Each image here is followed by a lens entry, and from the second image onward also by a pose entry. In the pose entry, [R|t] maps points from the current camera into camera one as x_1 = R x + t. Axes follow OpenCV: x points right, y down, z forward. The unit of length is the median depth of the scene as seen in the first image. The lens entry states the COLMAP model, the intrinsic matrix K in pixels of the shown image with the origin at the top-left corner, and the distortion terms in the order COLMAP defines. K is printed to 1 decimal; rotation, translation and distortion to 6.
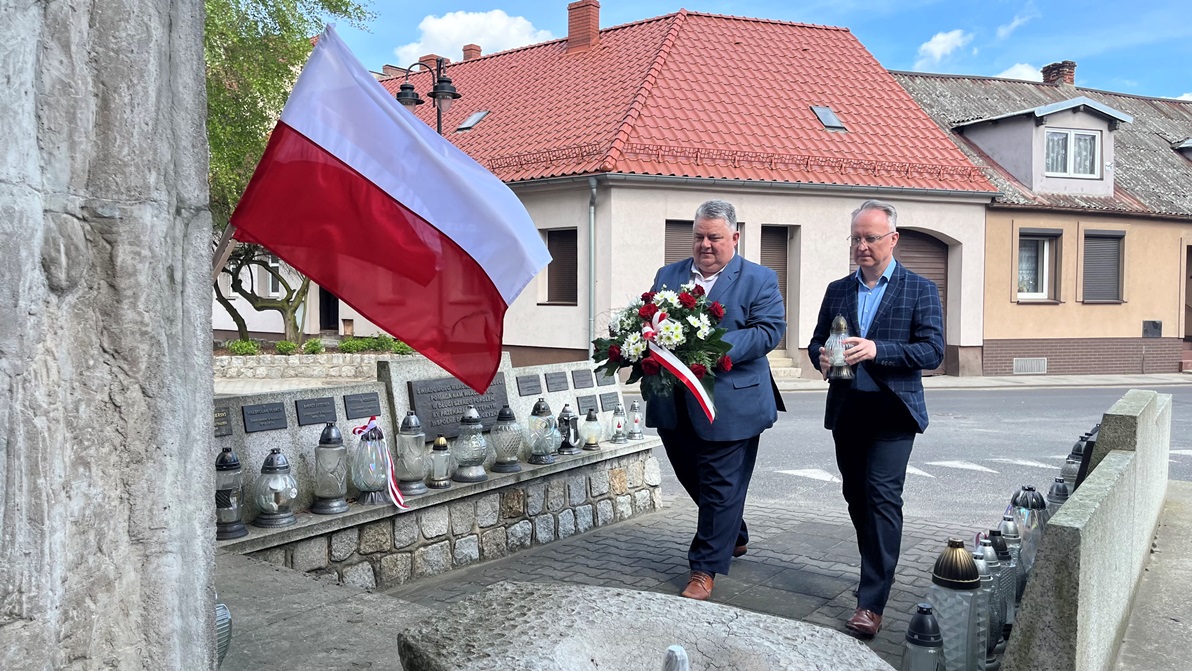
lens RADIAL K [[904.4, 0, 585.8], [0, 904.4, 332.8], [0, 0, 1]] dist [0.040972, -0.012559]
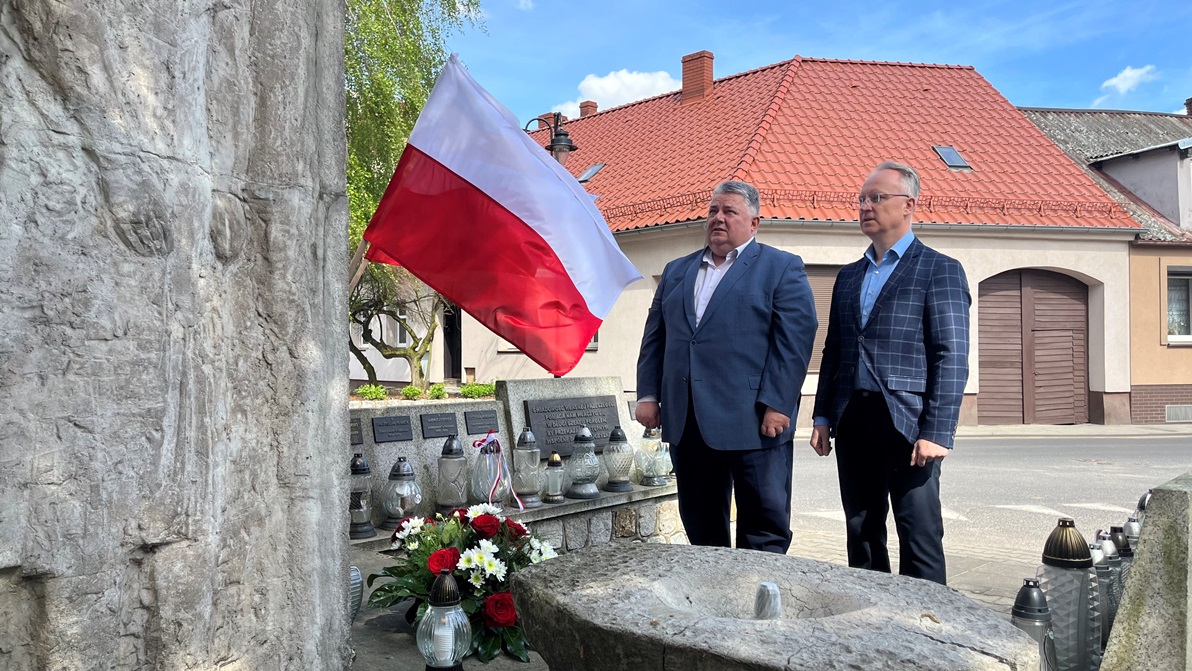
lens RADIAL K [[902.2, 0, 588.8], [0, 902.2, 344.6], [0, 0, 1]] dist [0.061352, -0.065881]
pose [[0.992079, -0.008673, -0.125318, 0.023950], [0.002913, 0.998934, -0.046078, 0.102287], [0.125584, 0.045348, 0.991046, -0.069866]]
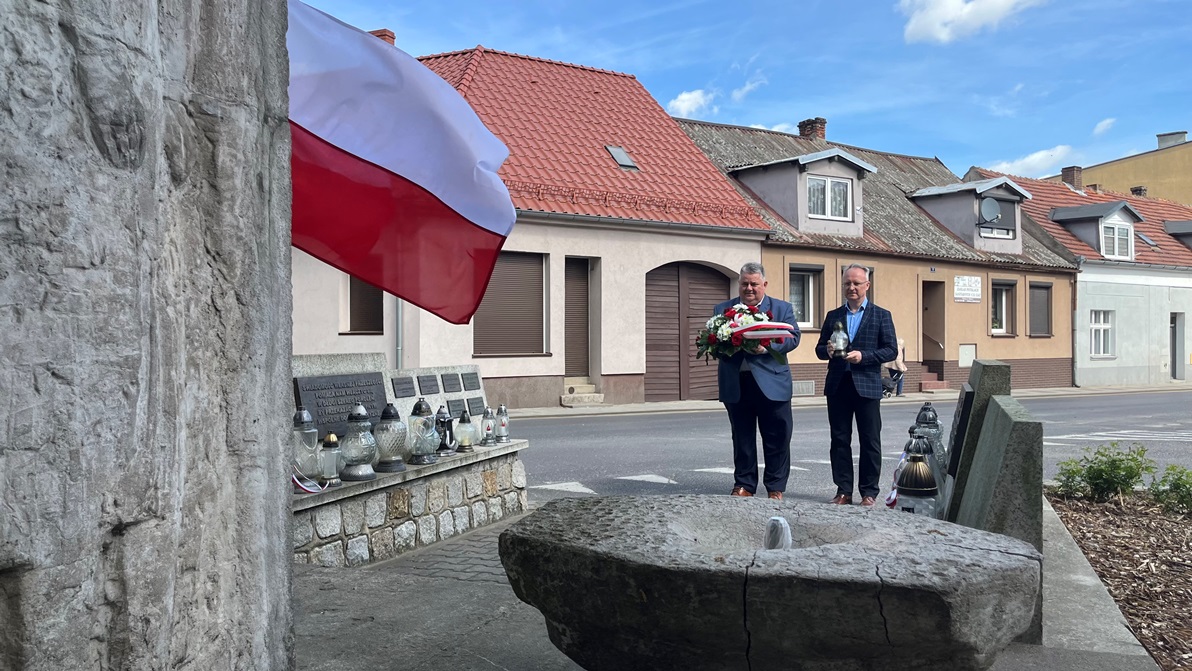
lens RADIAL K [[903.1, 0, 588.1], [0, 903.1, 336.3], [0, 0, 1]] dist [0.061536, -0.065474]
pose [[0.970832, -0.007593, 0.239642, -0.338588], [0.017078, 0.999150, -0.037526, 0.140569], [-0.239153, 0.040524, 0.970136, -0.027170]]
